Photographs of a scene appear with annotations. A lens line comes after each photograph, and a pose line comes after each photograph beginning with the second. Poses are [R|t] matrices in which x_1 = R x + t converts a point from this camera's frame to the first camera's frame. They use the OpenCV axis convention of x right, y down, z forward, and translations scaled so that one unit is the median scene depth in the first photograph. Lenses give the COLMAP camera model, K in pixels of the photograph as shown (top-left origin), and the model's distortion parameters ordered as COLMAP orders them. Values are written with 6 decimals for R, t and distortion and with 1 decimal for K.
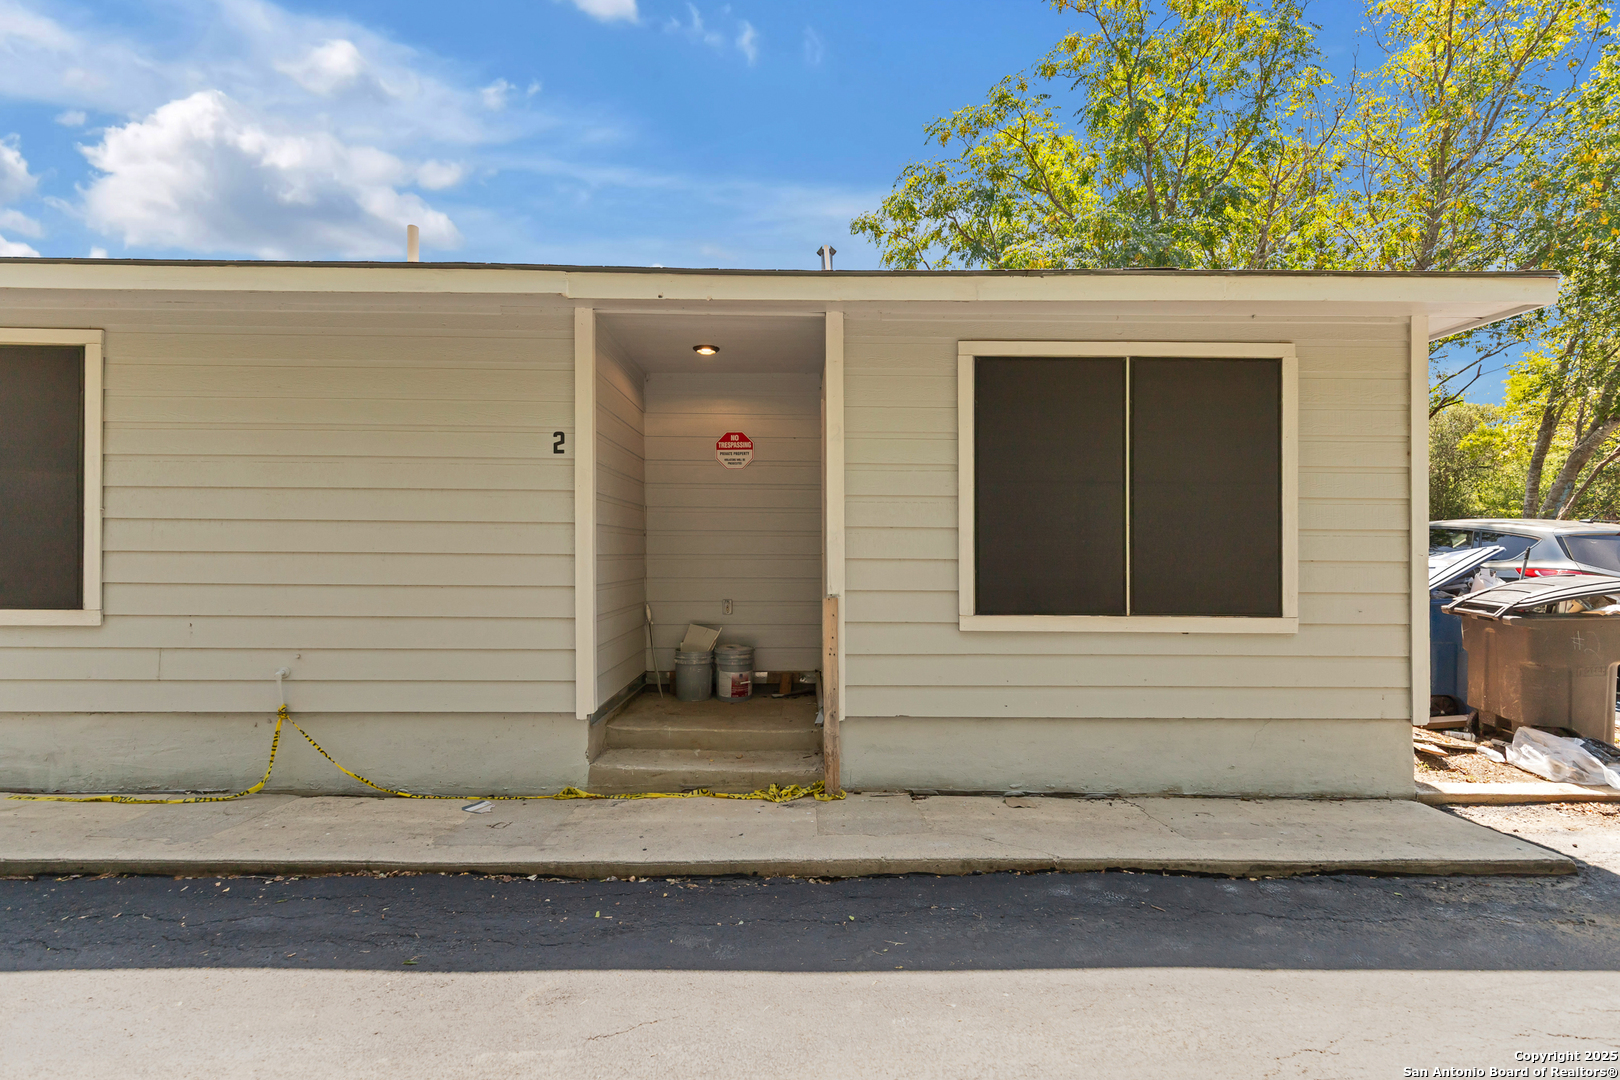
lens RADIAL K [[729.1, 0, 808.8], [0, 729.1, 538.8], [0, 0, 1]] dist [0.004518, -0.000068]
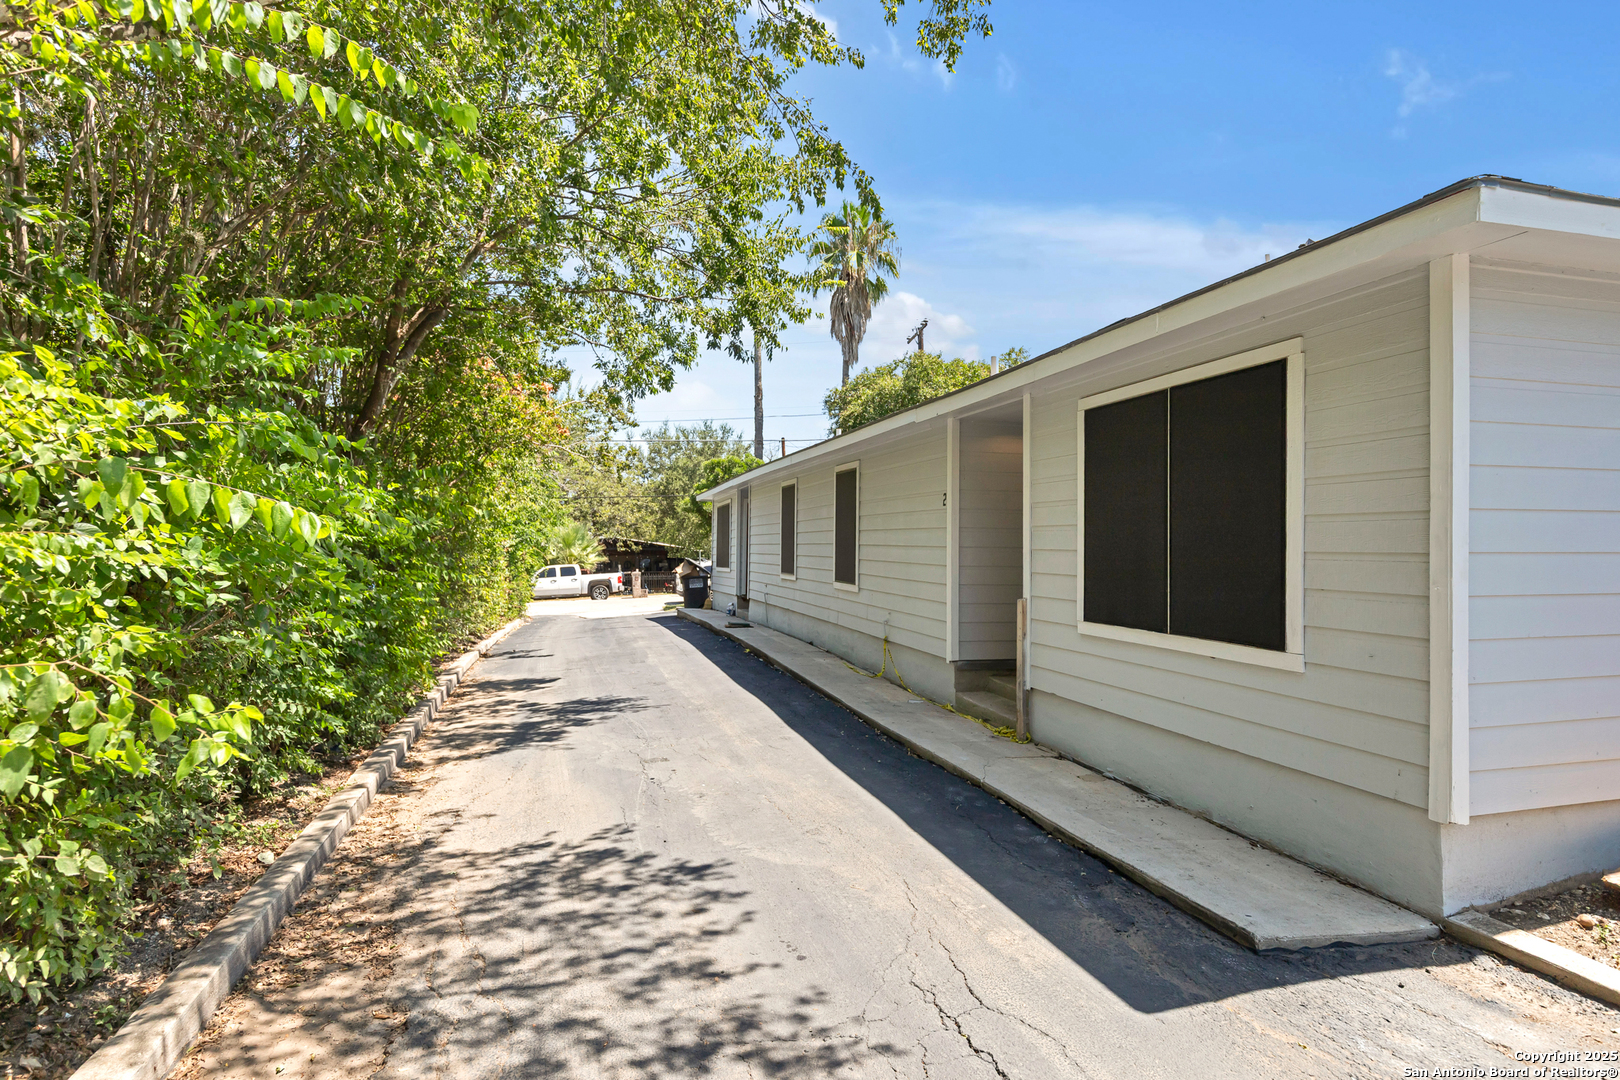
lens RADIAL K [[883.9, 0, 809.5], [0, 883.9, 542.8], [0, 0, 1]] dist [-0.001421, -0.000865]
pose [[0.254803, -0.004852, -0.966981, 1.542633], [0.010018, 0.999947, -0.002378, -0.028130], [0.966941, -0.009082, 0.254838, 0.174739]]
